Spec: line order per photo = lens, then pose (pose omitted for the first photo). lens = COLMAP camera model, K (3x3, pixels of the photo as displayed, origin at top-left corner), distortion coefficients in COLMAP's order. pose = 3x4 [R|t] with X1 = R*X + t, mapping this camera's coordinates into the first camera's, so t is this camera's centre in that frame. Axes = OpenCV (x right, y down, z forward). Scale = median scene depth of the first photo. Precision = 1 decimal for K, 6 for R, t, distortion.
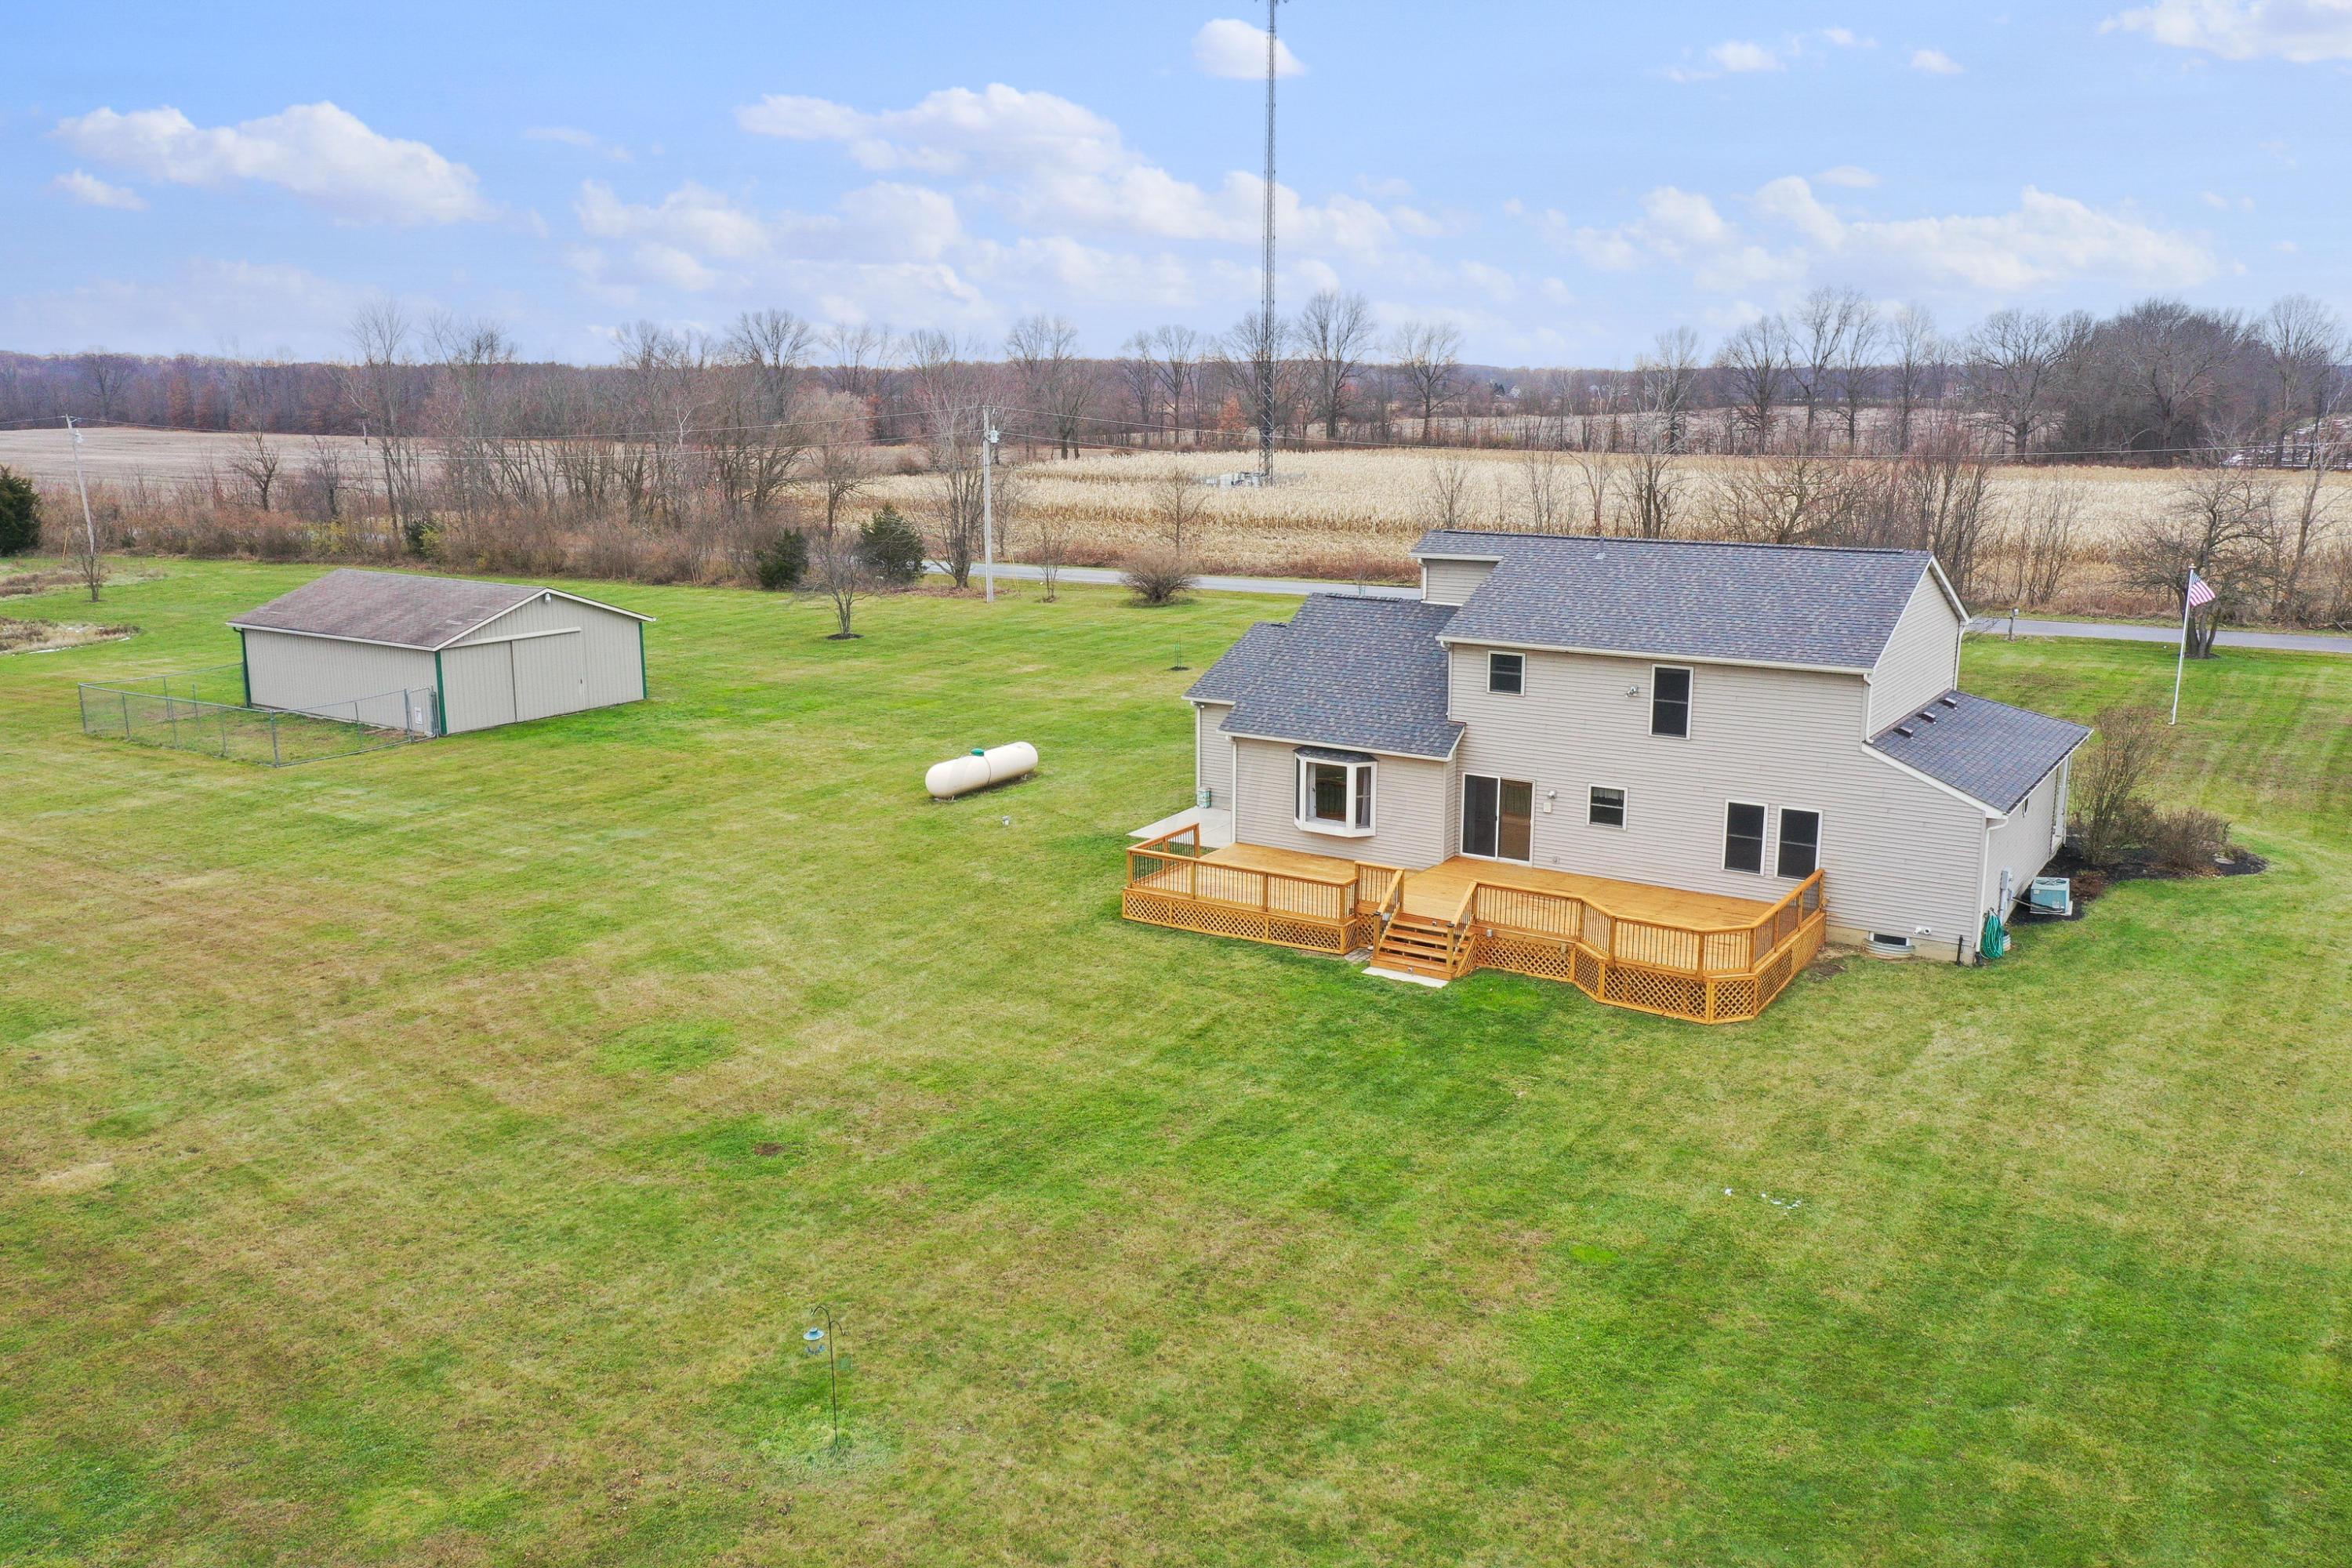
lens RADIAL K [[1881.1, 0, 1176.0], [0, 1881.1, 784.0], [0, 0, 1]] dist [-0.004772, -0.002281]
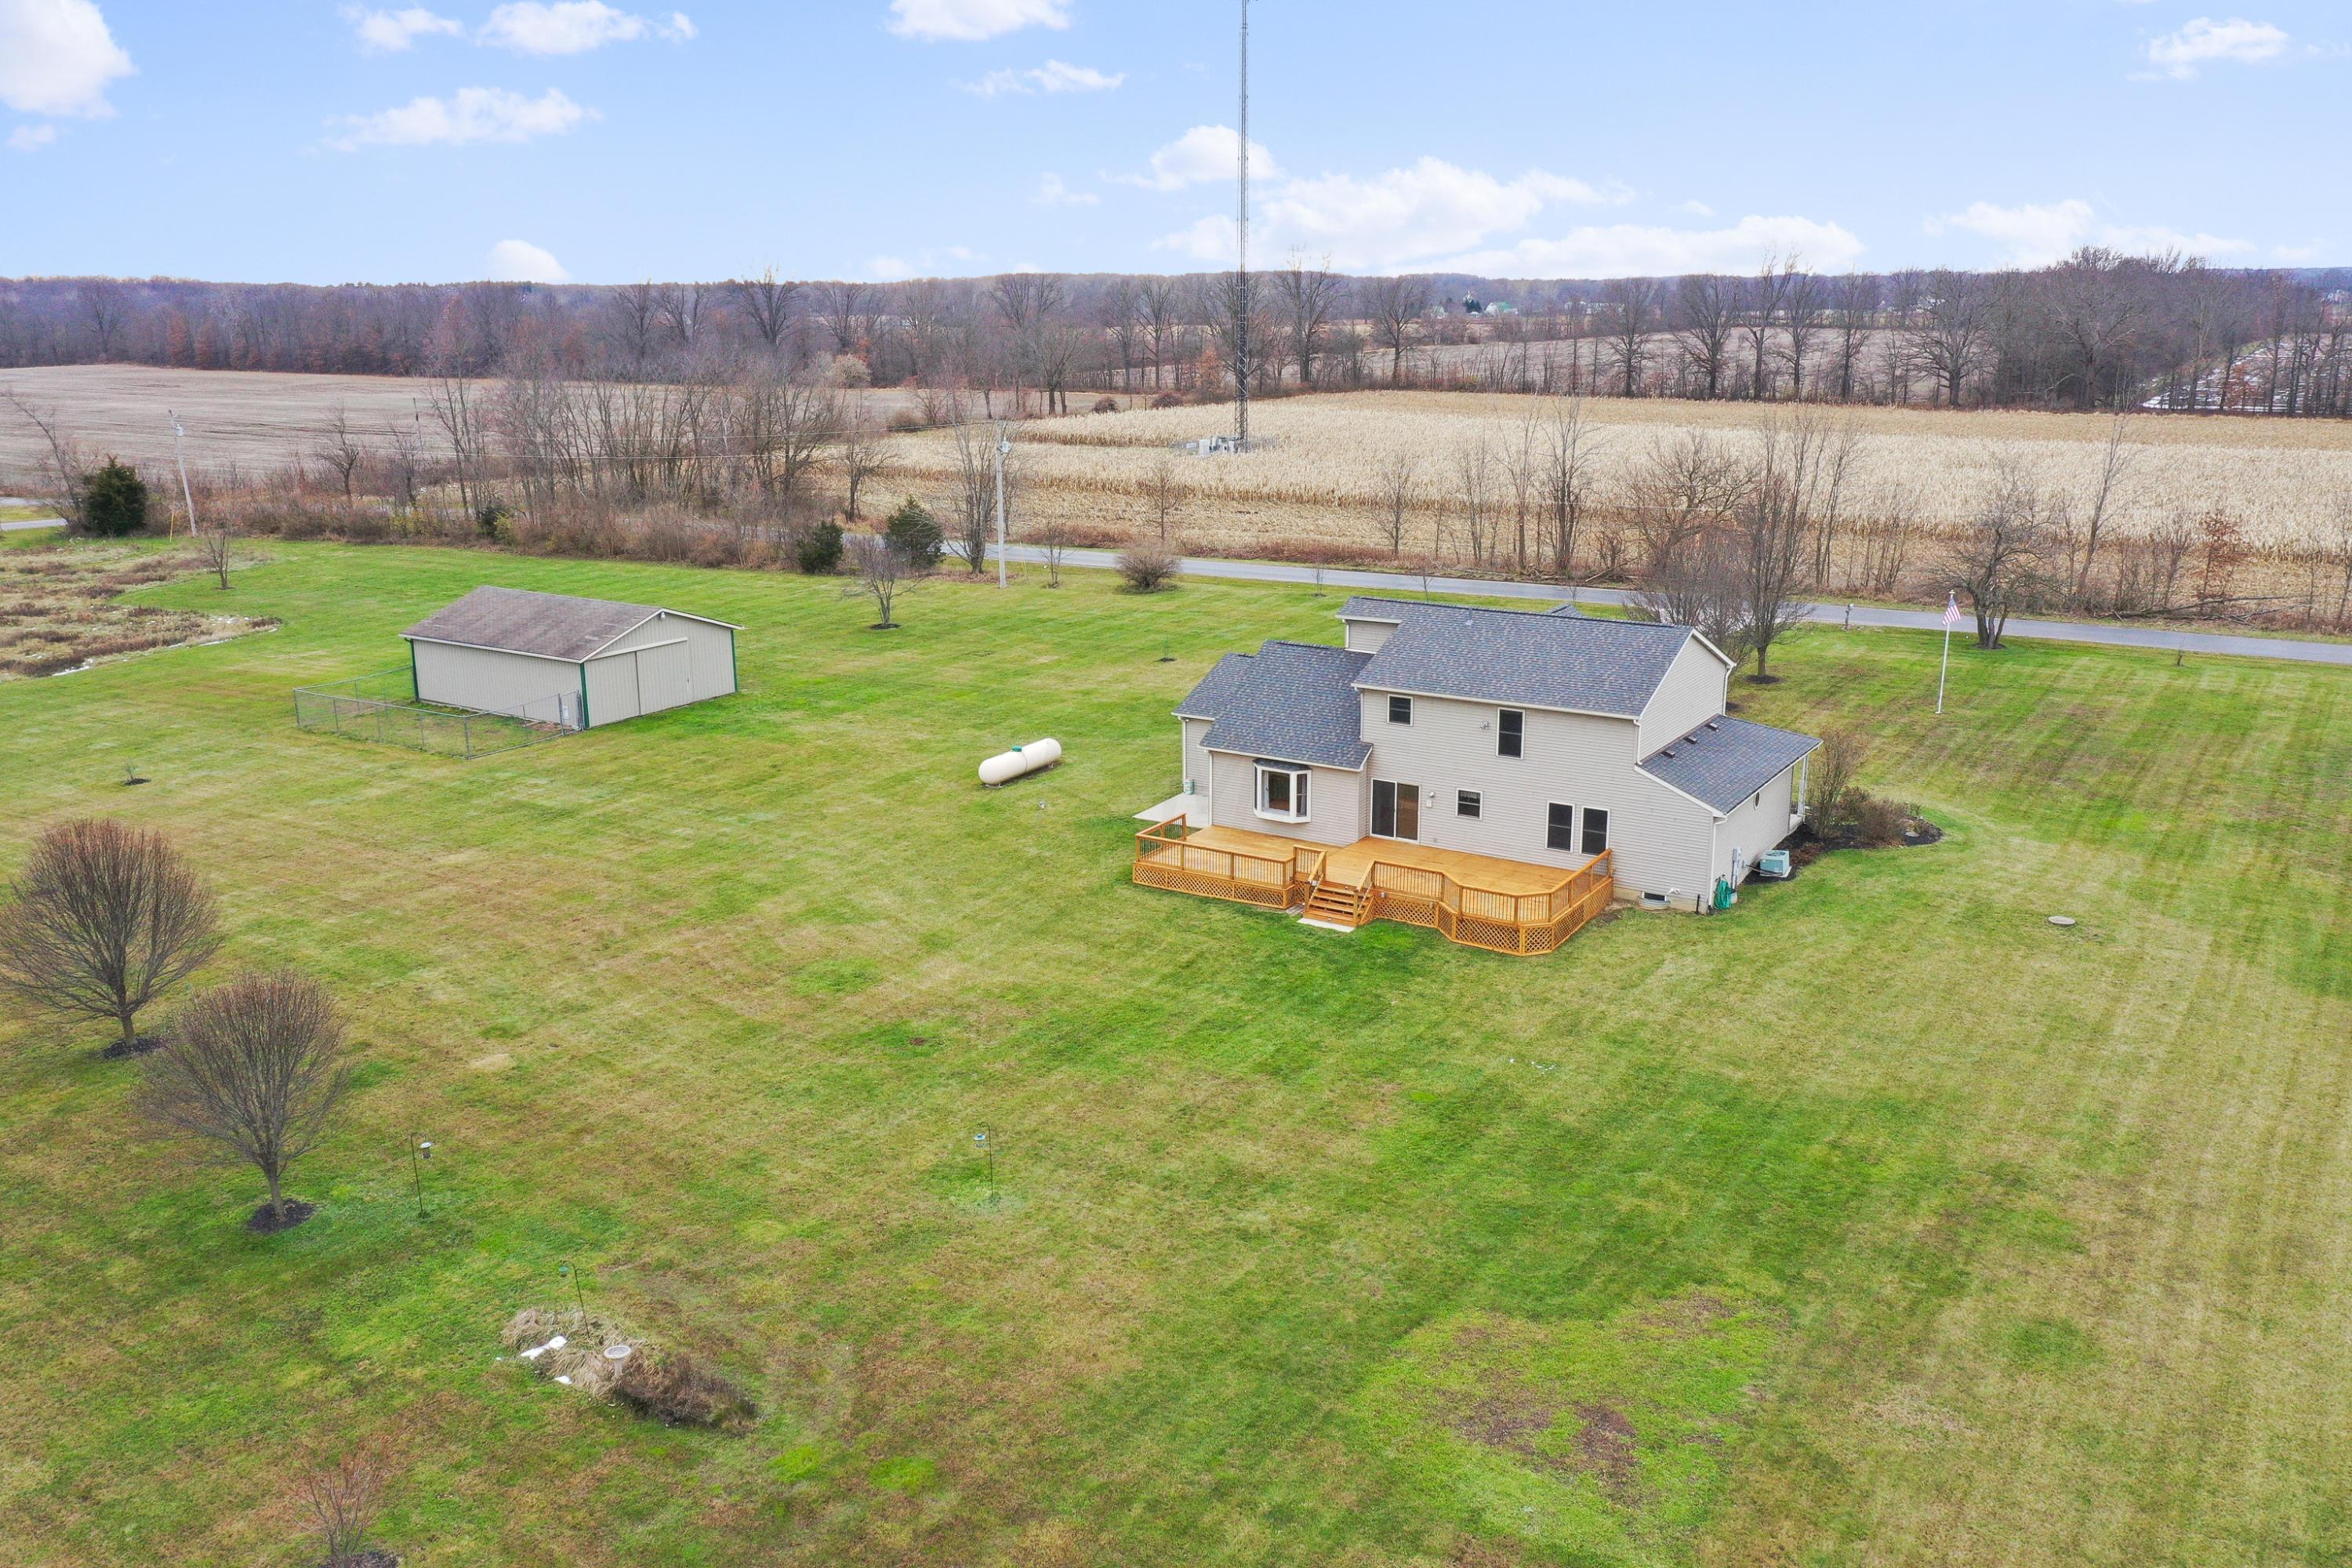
lens RADIAL K [[1881.1, 0, 1176.0], [0, 1881.1, 784.0], [0, 0, 1]] dist [-0.004772, -0.002281]
pose [[0.999922, -0.007887, 0.009732, -0.009674], [0.007423, 0.998880, 0.046732, -0.075443], [-0.010090, -0.046656, 0.998860, -0.456535]]
